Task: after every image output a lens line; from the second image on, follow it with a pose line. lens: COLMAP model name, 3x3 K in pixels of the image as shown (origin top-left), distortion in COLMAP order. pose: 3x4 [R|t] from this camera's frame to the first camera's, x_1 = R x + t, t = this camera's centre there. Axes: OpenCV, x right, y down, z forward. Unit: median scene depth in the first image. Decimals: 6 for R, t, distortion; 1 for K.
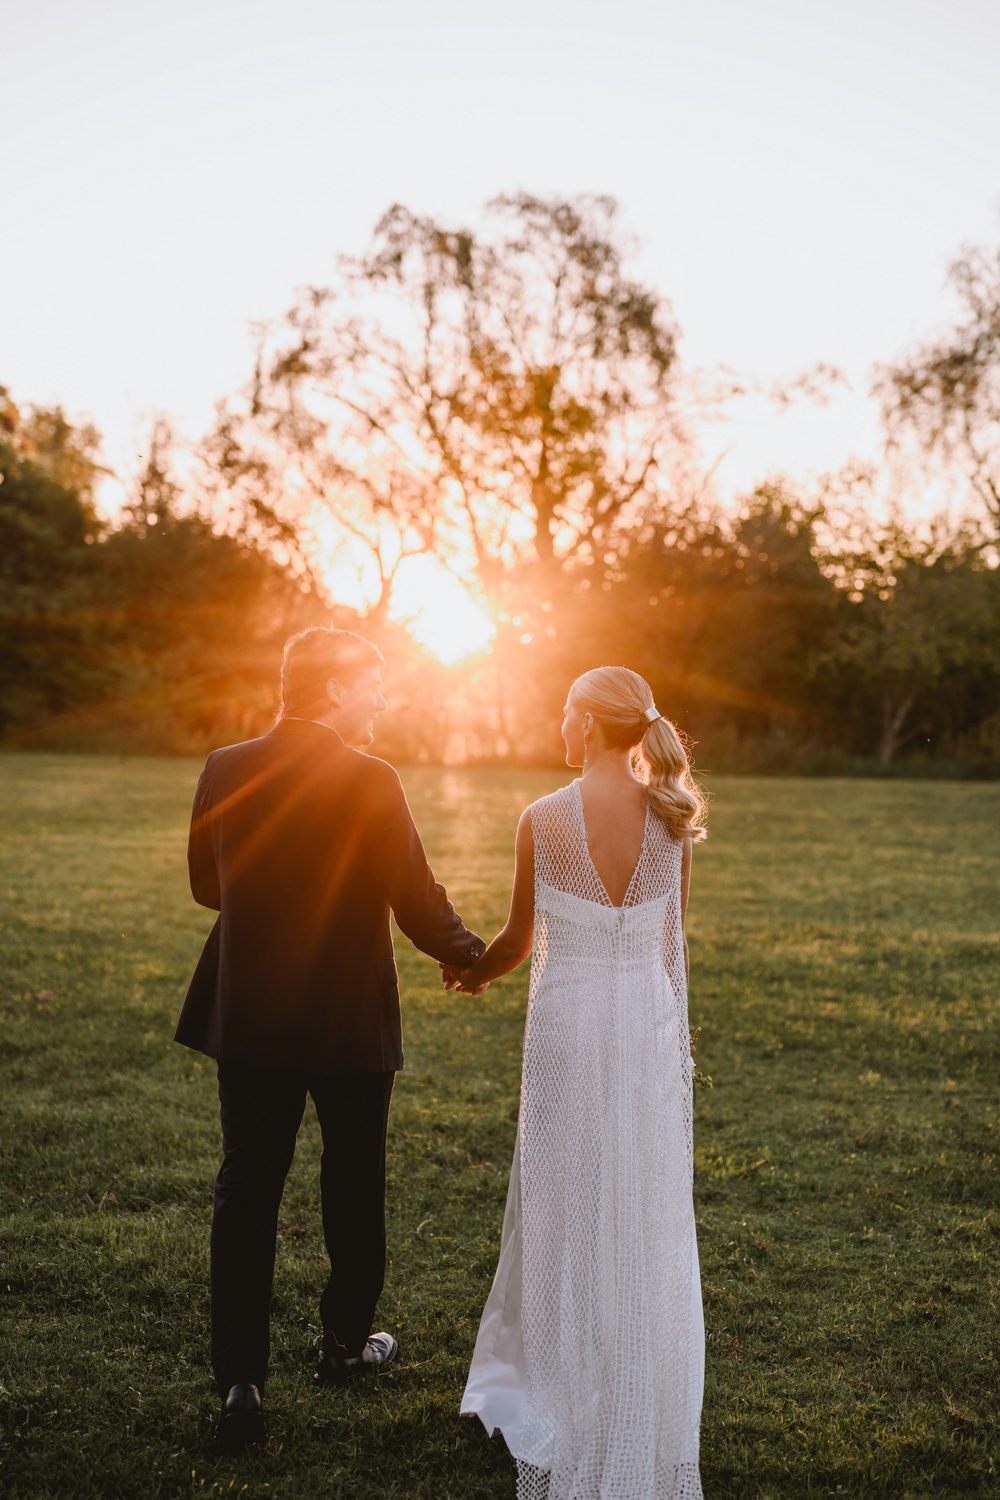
lens RADIAL K [[2173.4, 0, 531.8], [0, 2173.4, 657.6], [0, 0, 1]] dist [-0.041636, 0.010739]
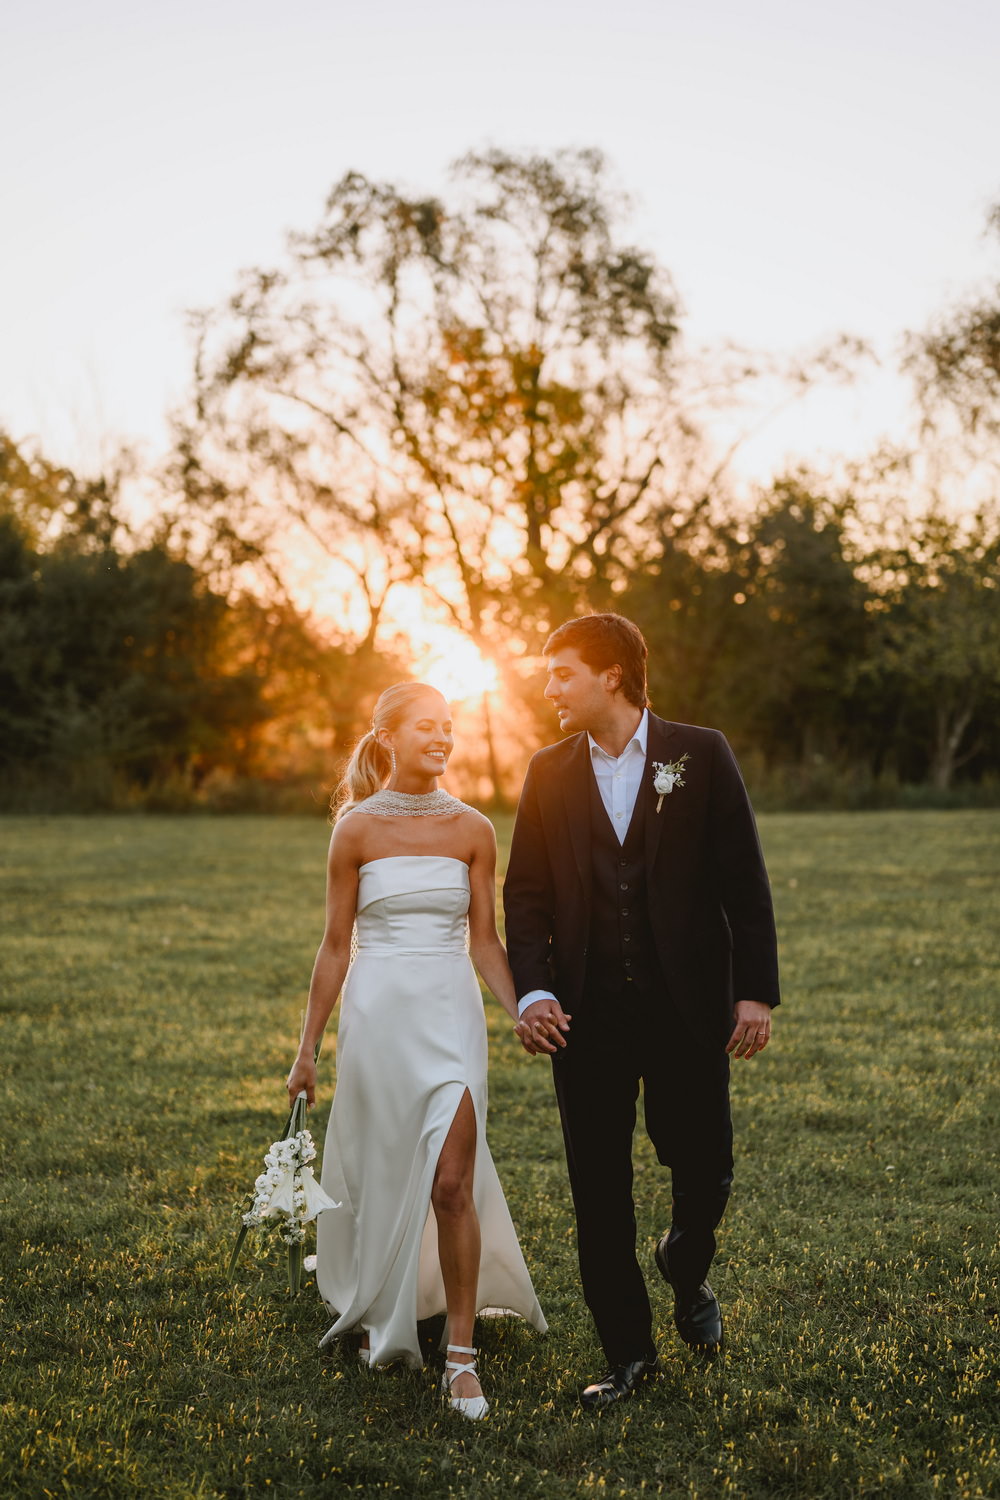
lens RADIAL K [[2193.4, 0, 500.7], [0, 2193.4, 703.7], [0, 0, 1]] dist [0.008923, -0.007761]
pose [[0.998942, -0.039569, -0.023449, 0.009822], [0.039677, 0.999204, 0.004172, 0.003913], [0.023266, -0.005098, 0.999716, 0.112152]]
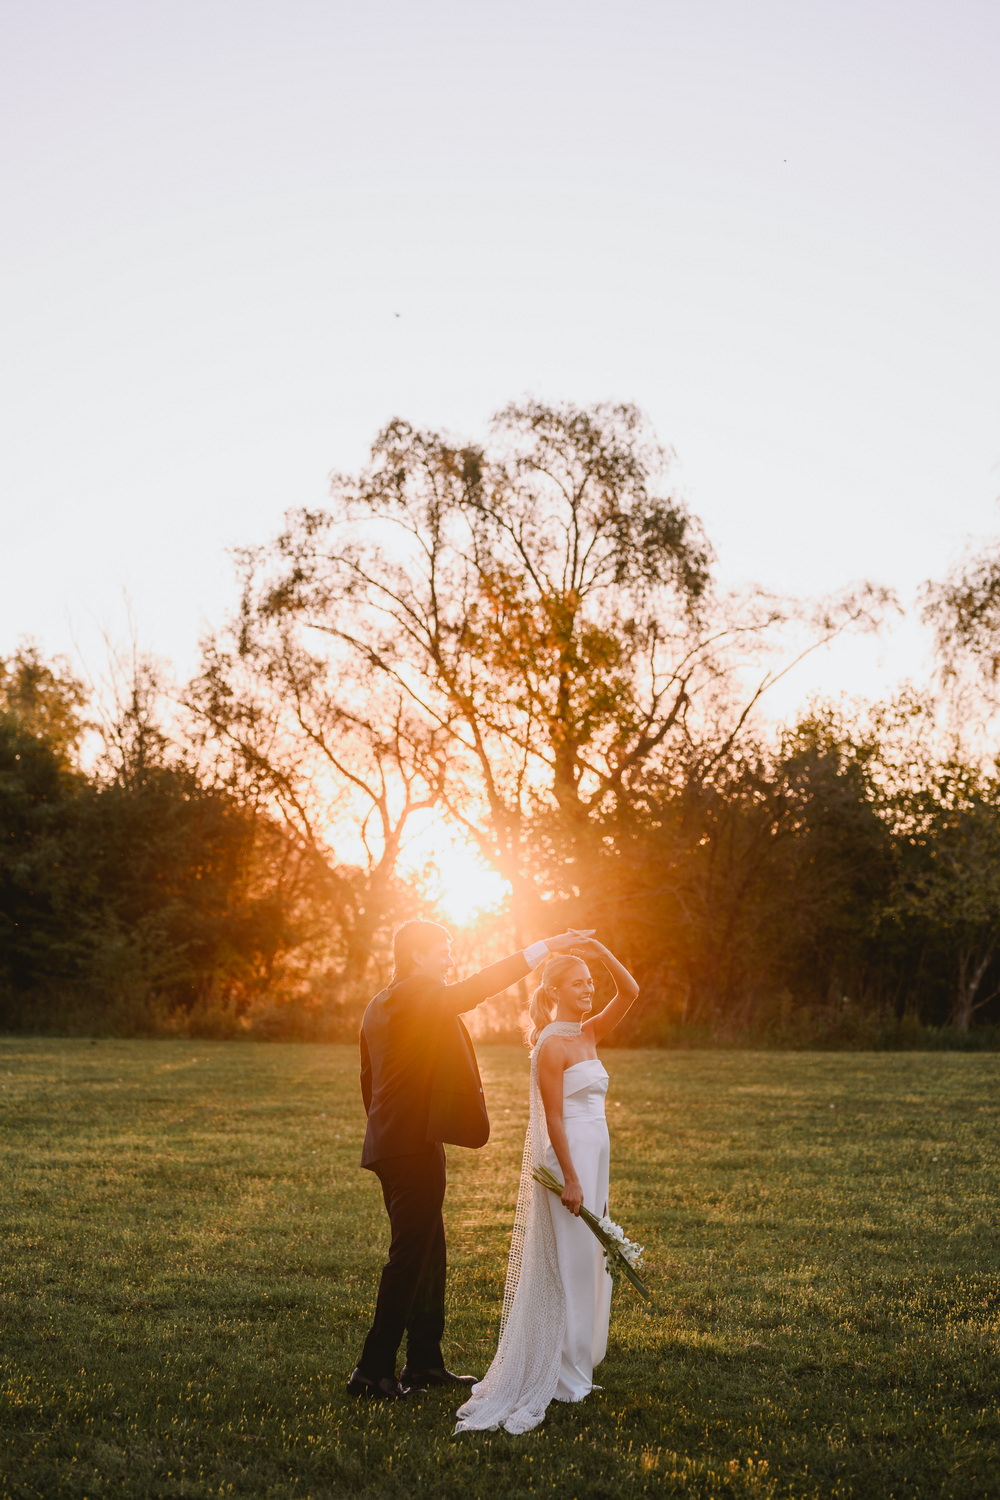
lens RADIAL K [[2322.2, 0, 499.8], [0, 2322.2, 665.1], [0, 0, 1]] dist [-0.003748, -0.007700]
pose [[0.999616, -0.019101, -0.020077, -0.001406], [0.016796, 0.993870, -0.109271, 0.000839], [0.022041, 0.108891, 0.993809, 0.040701]]
